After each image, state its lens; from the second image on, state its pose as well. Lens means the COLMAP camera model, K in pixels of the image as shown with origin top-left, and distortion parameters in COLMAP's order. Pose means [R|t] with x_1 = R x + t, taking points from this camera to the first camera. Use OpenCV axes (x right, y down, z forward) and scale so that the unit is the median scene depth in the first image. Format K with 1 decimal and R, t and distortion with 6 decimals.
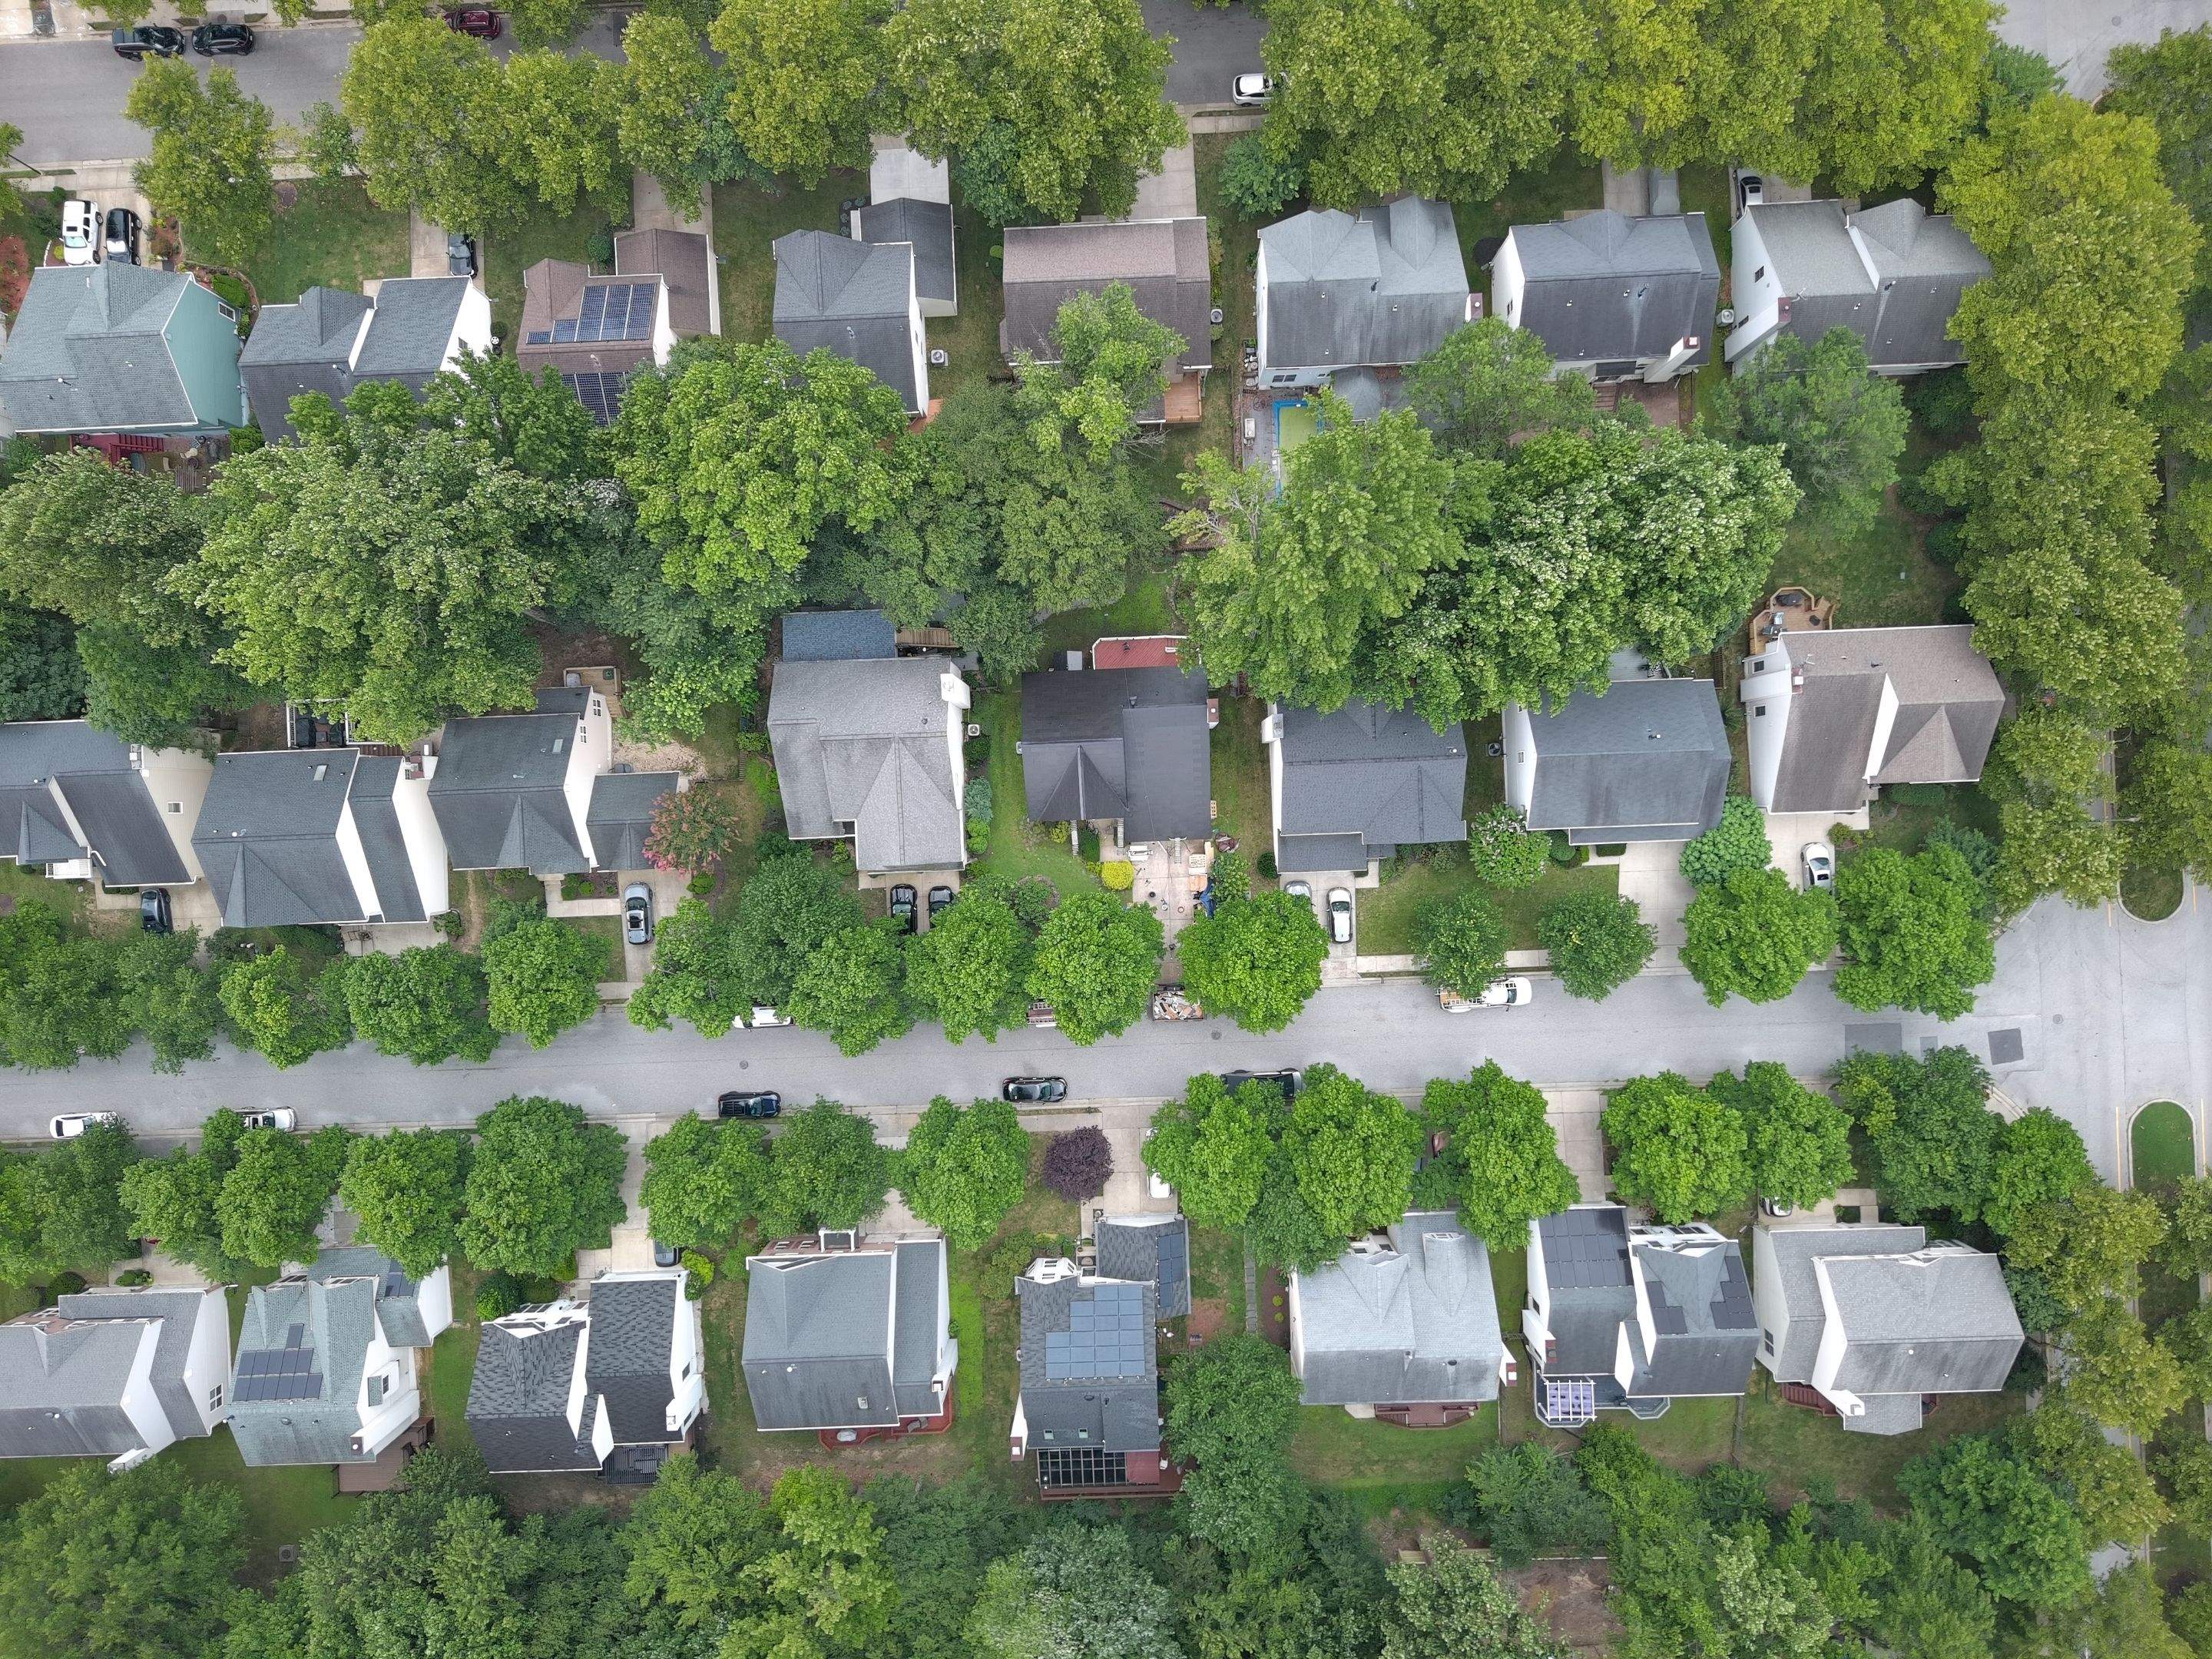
lens RADIAL K [[1510.4, 0, 1102.3], [0, 1510.4, 821.6], [0, 0, 1]] dist [0.021234, -0.022153]
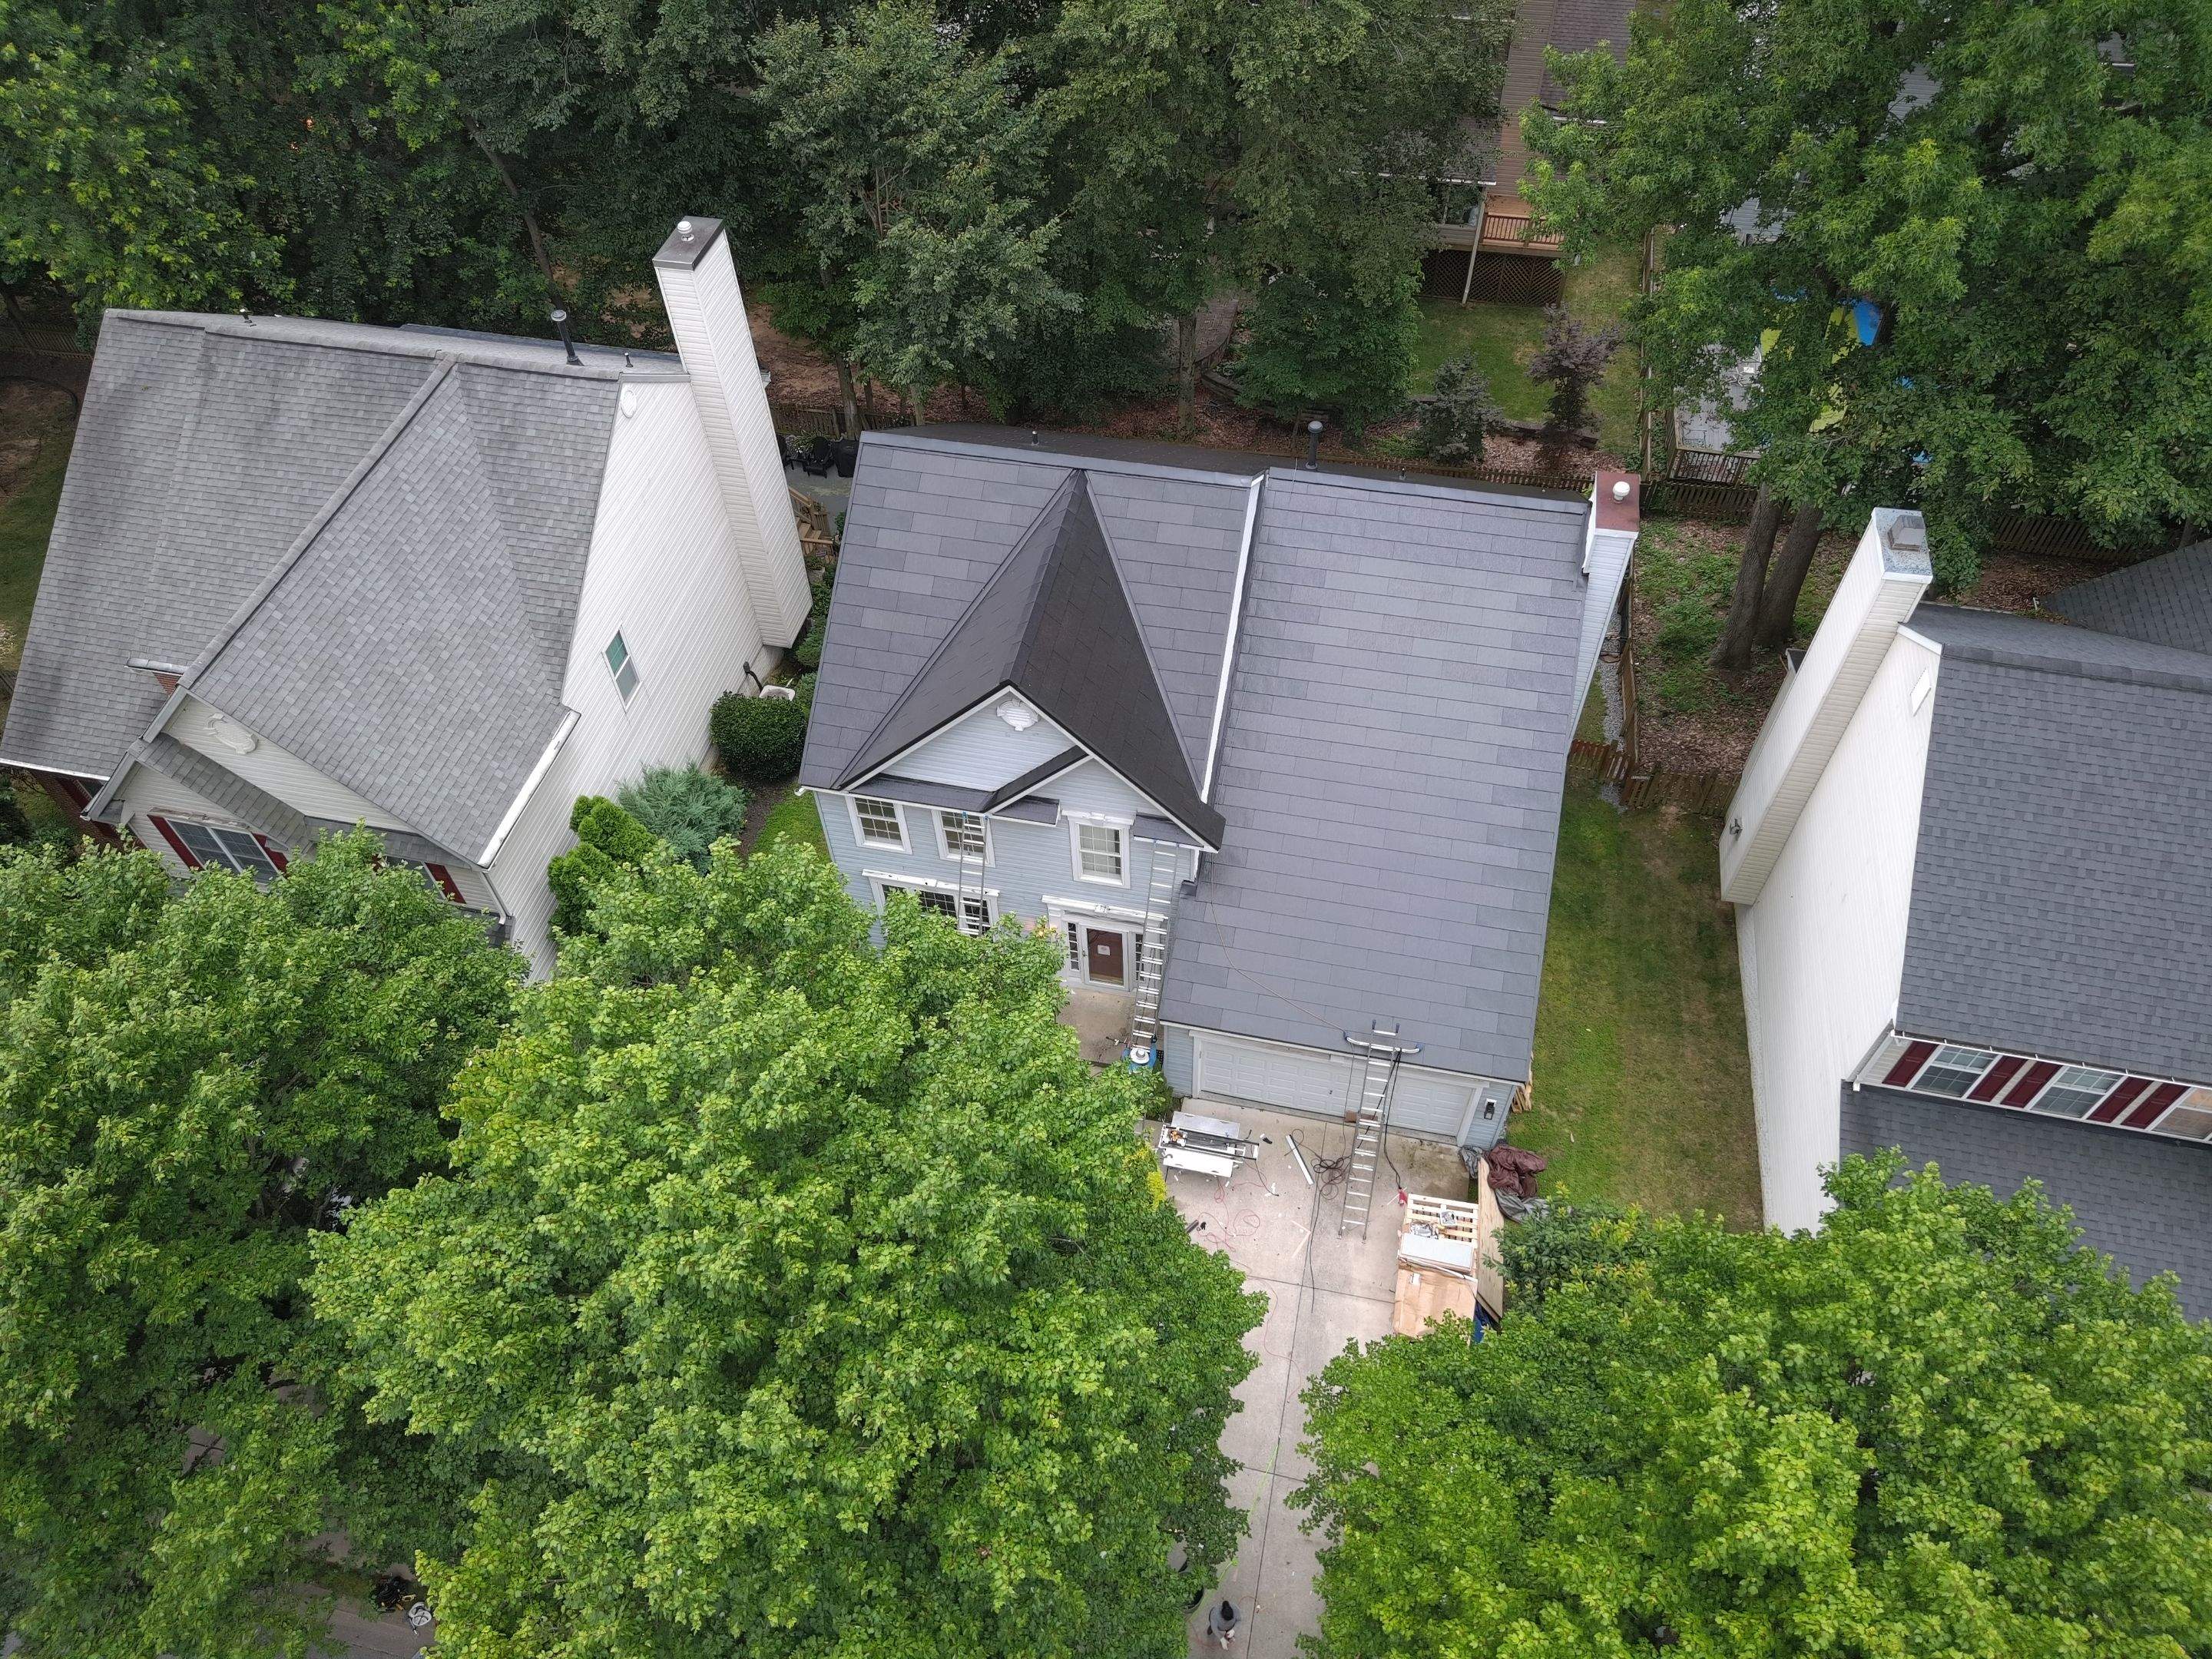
lens RADIAL K [[1510.4, 0, 1111.1], [0, 1510.4, 820.1], [0, 0, 1]] dist [0.021234, -0.022153]
pose [[0.967545, 0.195730, -0.159834, 0.040803], [-0.252677, 0.740909, -0.622261, 0.146254], [-0.003373, 0.642452, 0.766319, 0.819861]]
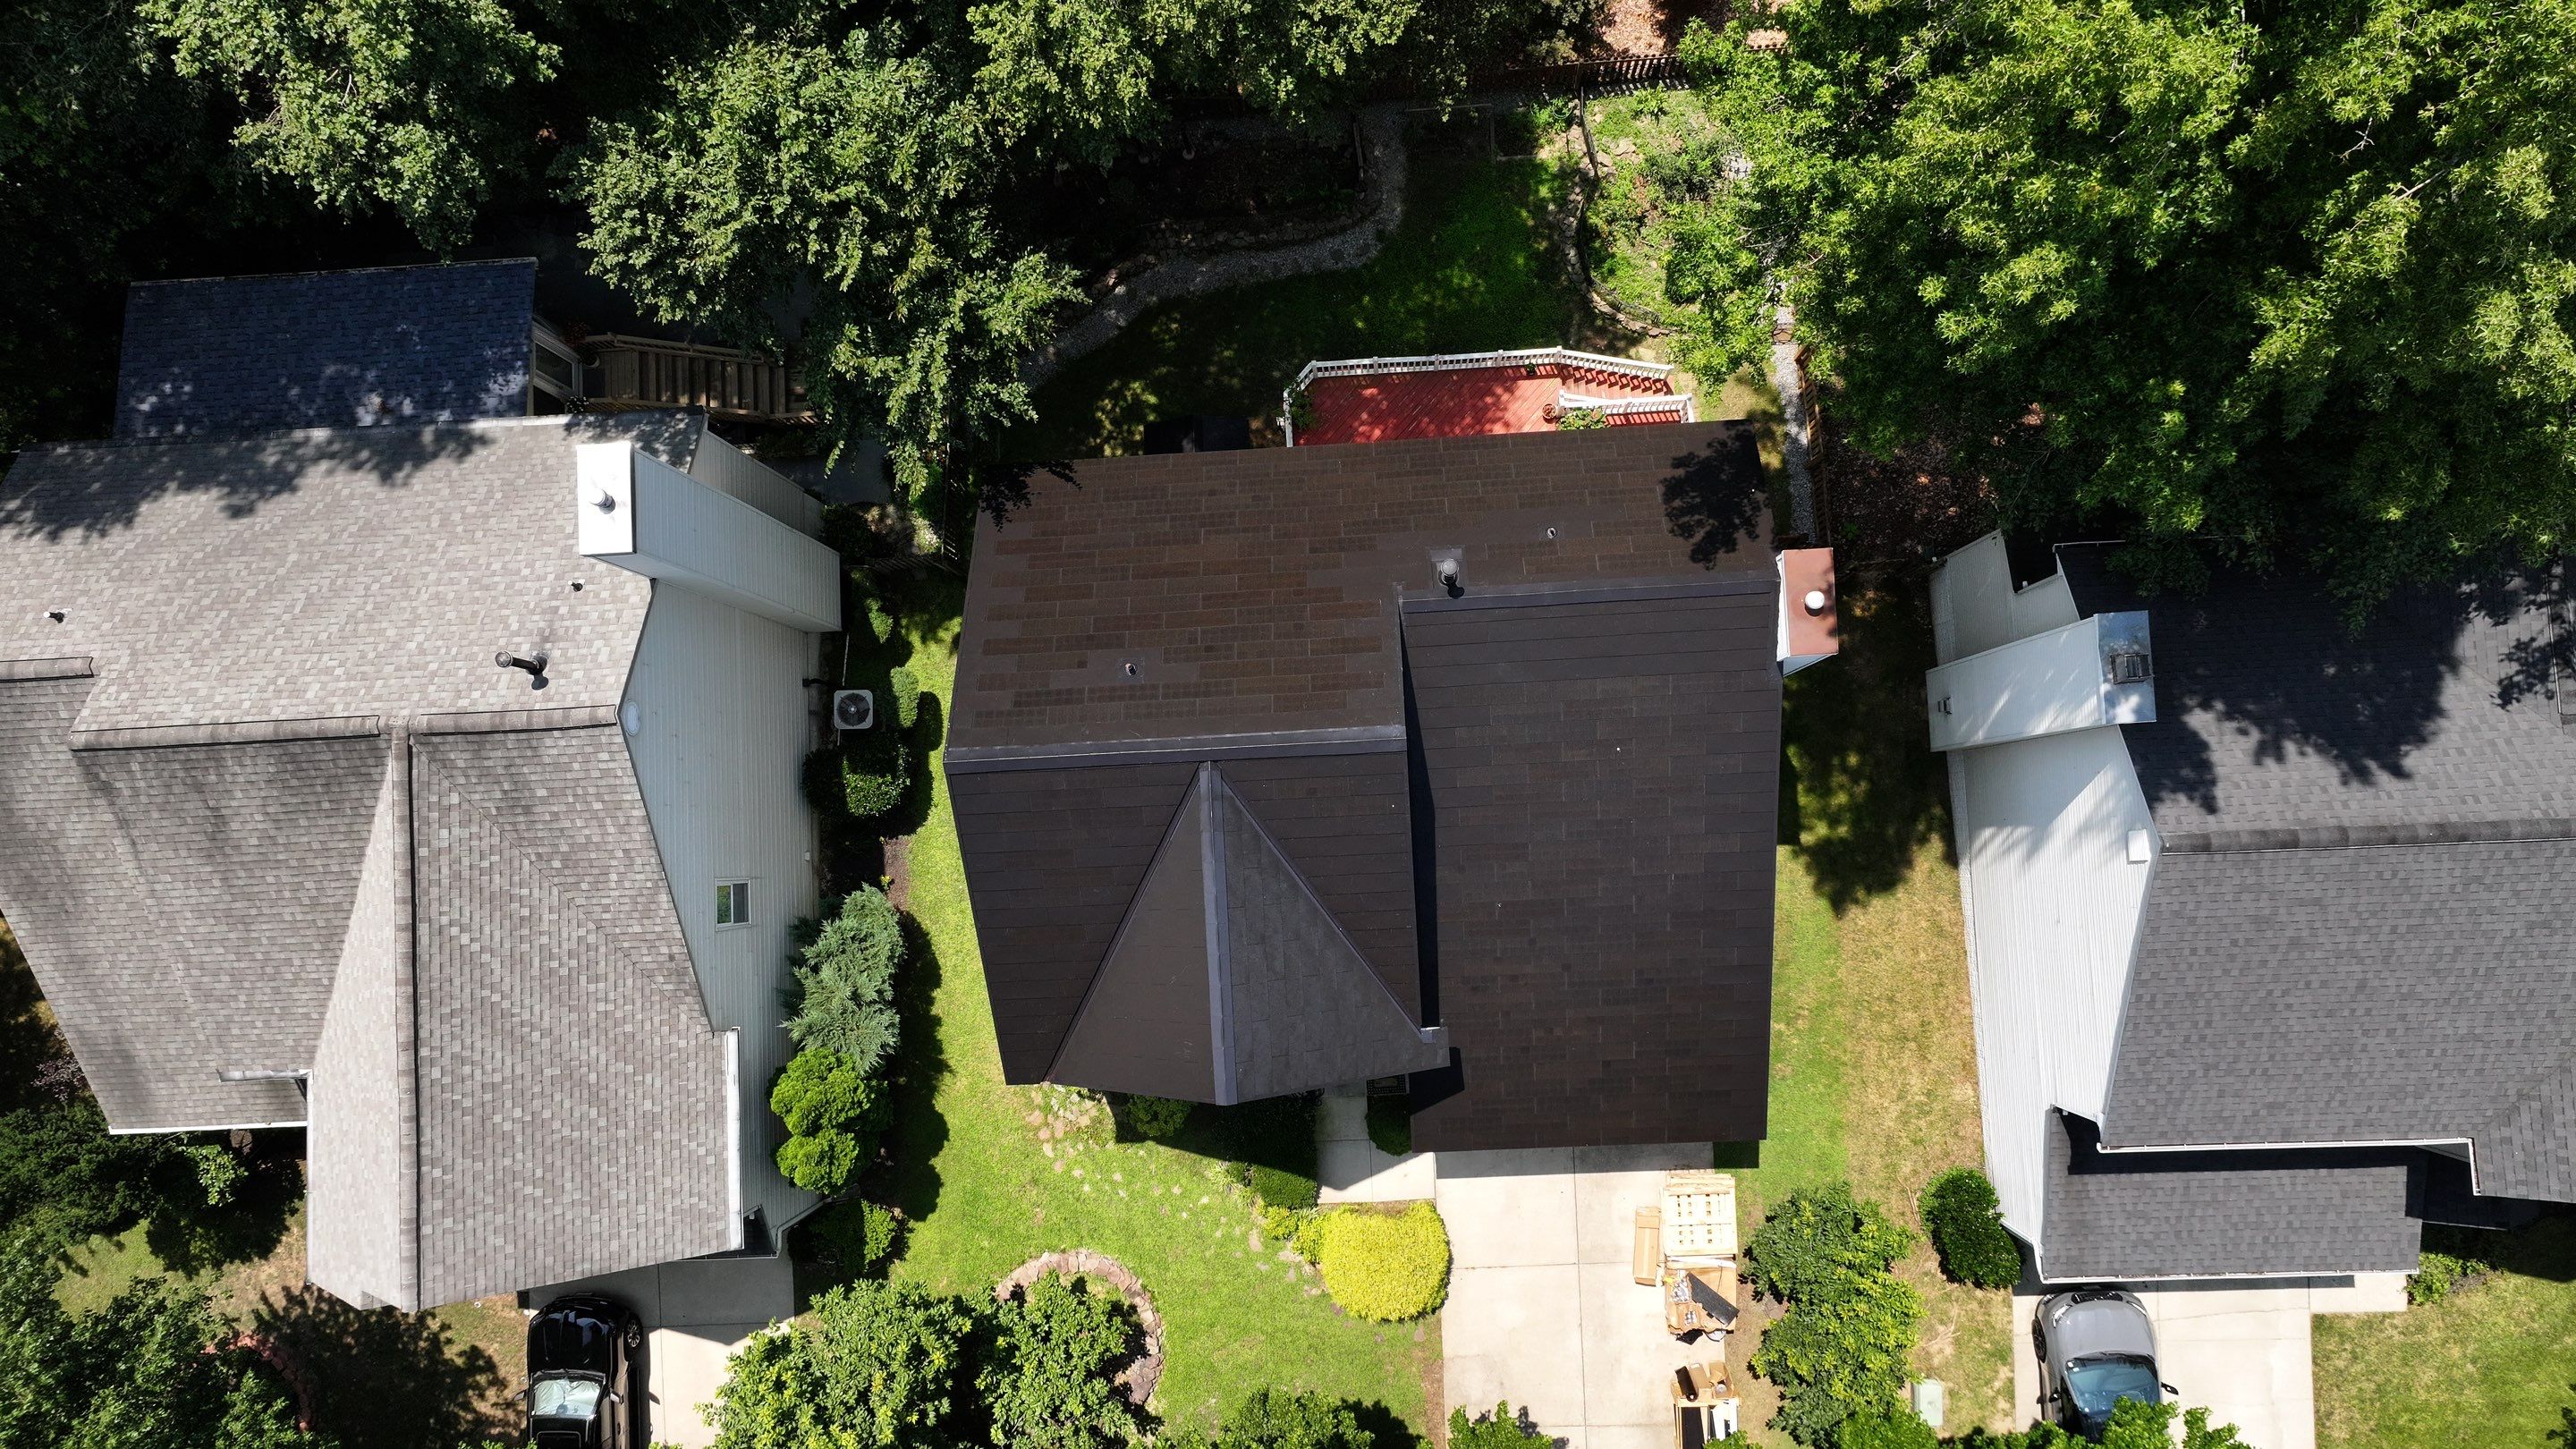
lens RADIAL K [[1839.2, 0, 1295.3], [0, 1839.2, 725.6], [0, 0, 1]] dist [-0.001995, 0.012361]
pose [[0.999292, -0.005485, -0.037214, 0.007425], [0.002278, 0.996321, -0.085667, -0.031007], [0.037547, 0.085521, 0.995629, 0.713469]]
